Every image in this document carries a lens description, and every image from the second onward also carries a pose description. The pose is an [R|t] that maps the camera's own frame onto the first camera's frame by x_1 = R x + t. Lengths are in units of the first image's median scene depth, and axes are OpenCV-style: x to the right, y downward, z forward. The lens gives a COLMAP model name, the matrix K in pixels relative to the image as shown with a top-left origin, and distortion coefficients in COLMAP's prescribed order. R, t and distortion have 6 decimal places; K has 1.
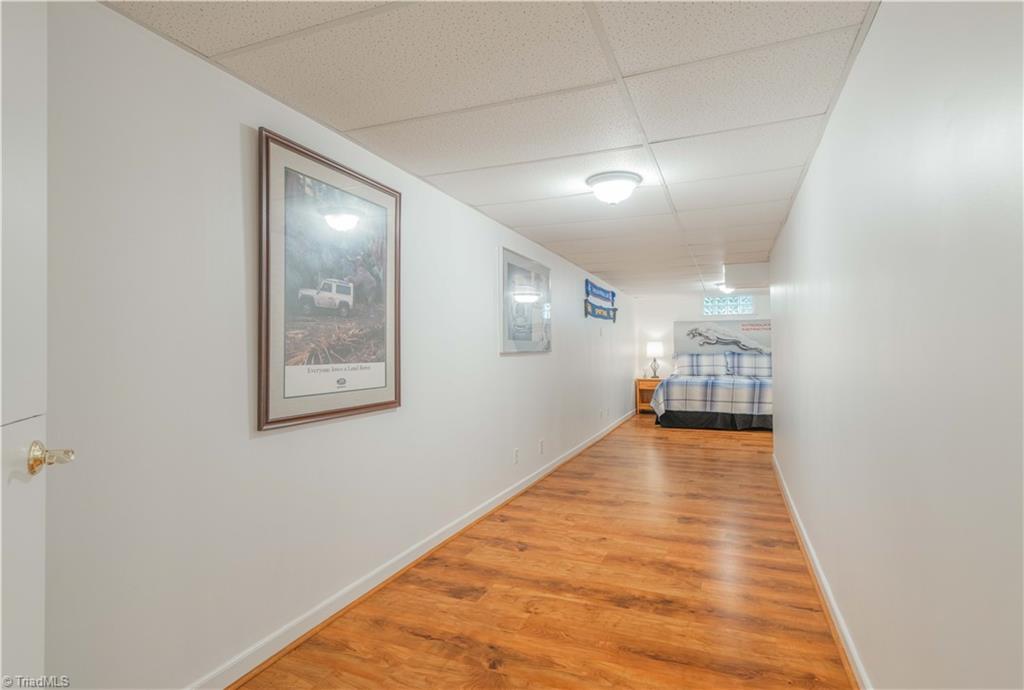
lens RADIAL K [[506.3, 0, 509.9], [0, 506.3, 347.2], [0, 0, 1]] dist [0.001943, 0.000045]
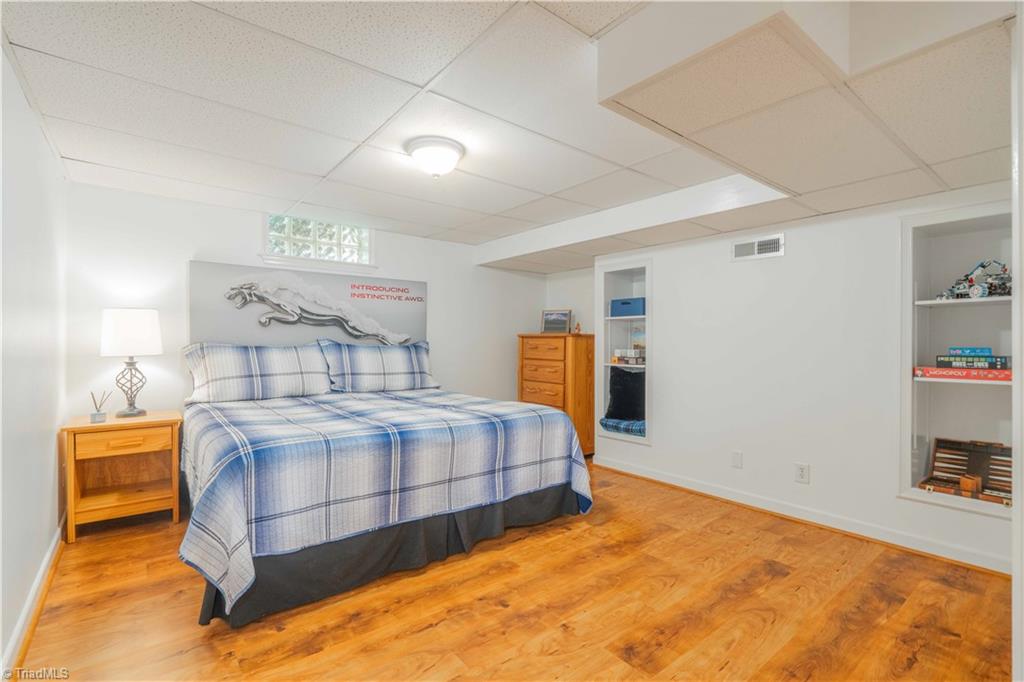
lens RADIAL K [[471.5, 0, 502.7], [0, 471.5, 341.3], [0, 0, 1]] dist [-0.004853, 0.002165]
pose [[0.470178, 0.007179, 0.882542, 0.129693], [-0.015301, 0.999883, 0.000019, 0.006889], [-0.882439, -0.013513, 0.470233, 0.661006]]
